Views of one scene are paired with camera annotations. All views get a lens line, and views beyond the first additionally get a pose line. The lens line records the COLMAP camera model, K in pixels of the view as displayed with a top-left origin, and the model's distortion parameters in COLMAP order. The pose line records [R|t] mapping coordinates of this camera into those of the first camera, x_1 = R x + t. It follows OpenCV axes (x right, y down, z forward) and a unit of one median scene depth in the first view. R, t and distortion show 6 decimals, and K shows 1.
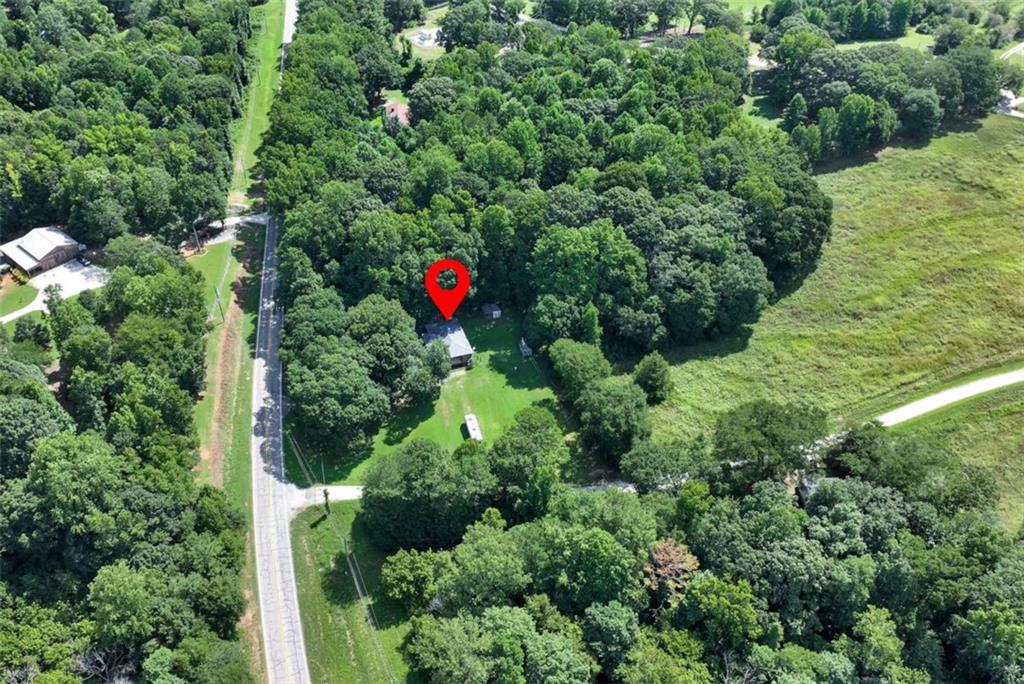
lens RADIAL K [[860.8, 0, 507.4], [0, 860.8, 340.0], [0, 0, 1]] dist [0.005292, -0.013614]
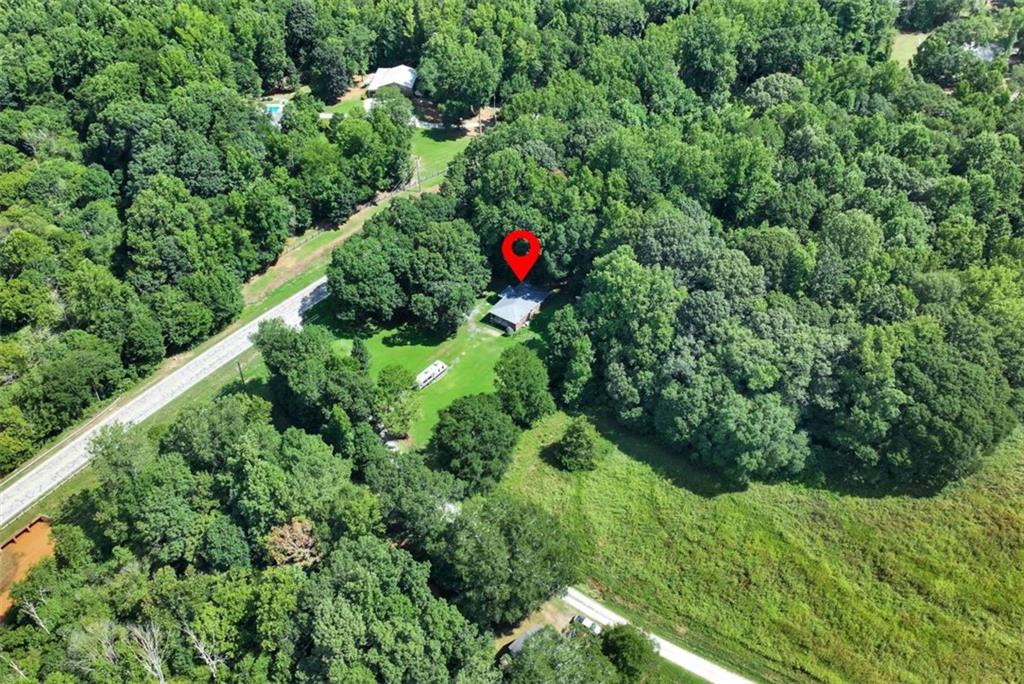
lens RADIAL K [[860.8, 0, 511.5], [0, 860.8, 347.2], [0, 0, 1]] dist [0.005292, -0.013614]
pose [[0.582349, 0.538015, -0.609434, 0.580660], [-0.500145, 0.828113, 0.253149, -0.213482], [0.640878, 0.157385, 0.751336, 0.276534]]
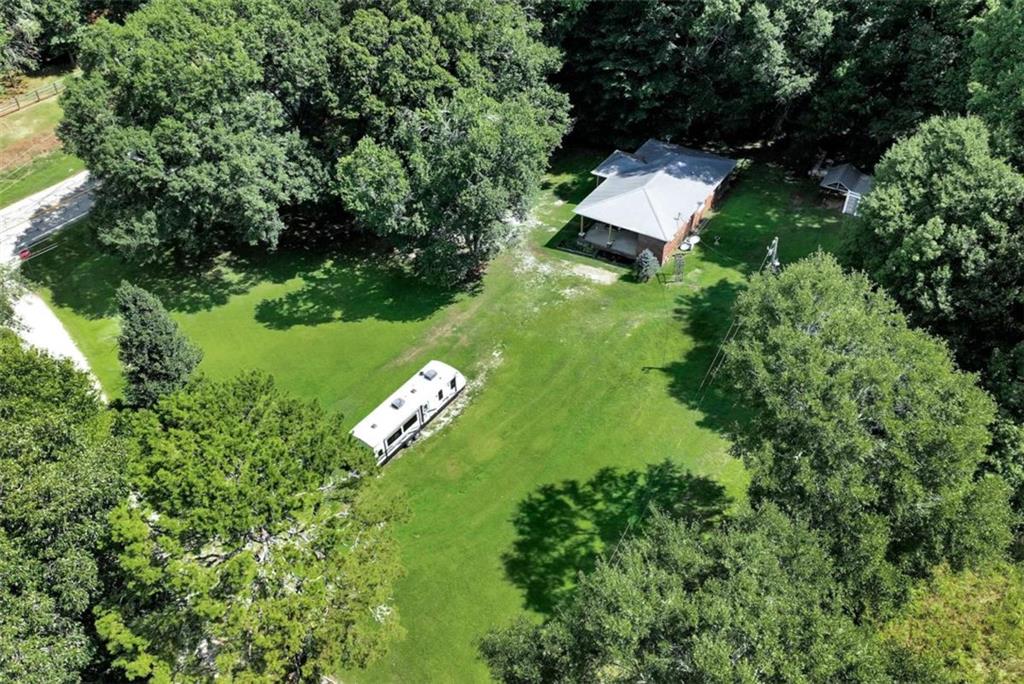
lens RADIAL K [[860.8, 0, 511.8], [0, 860.8, 338.6], [0, 0, 1]] dist [0.005292, -0.013614]
pose [[0.631257, 0.492237, -0.599348, 0.134202], [-0.472688, 0.856847, 0.205864, 0.007935], [0.614883, 0.153351, 0.773565, 0.747137]]
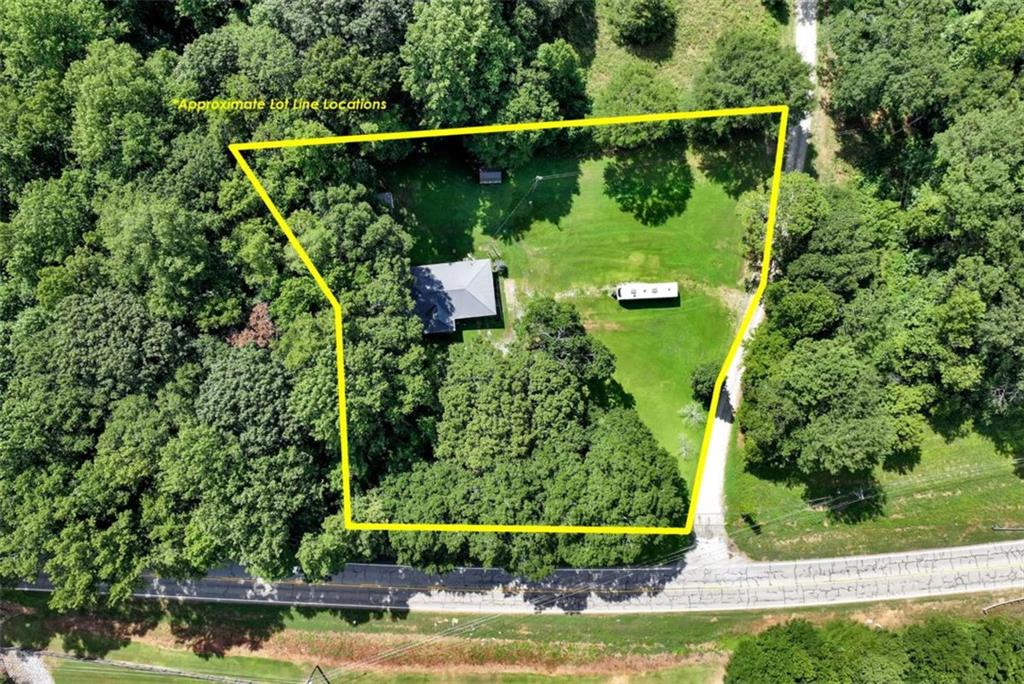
lens RADIAL K [[860.8, 0, 506.5], [0, 860.8, 315.5], [0, 0, 1]] dist [0.005292, -0.013614]
pose [[0.216999, -0.973083, 0.077593, -0.127734], [0.614698, 0.197961, 0.763517, -0.455740], [-0.758326, -0.117986, 0.641109, 0.605035]]
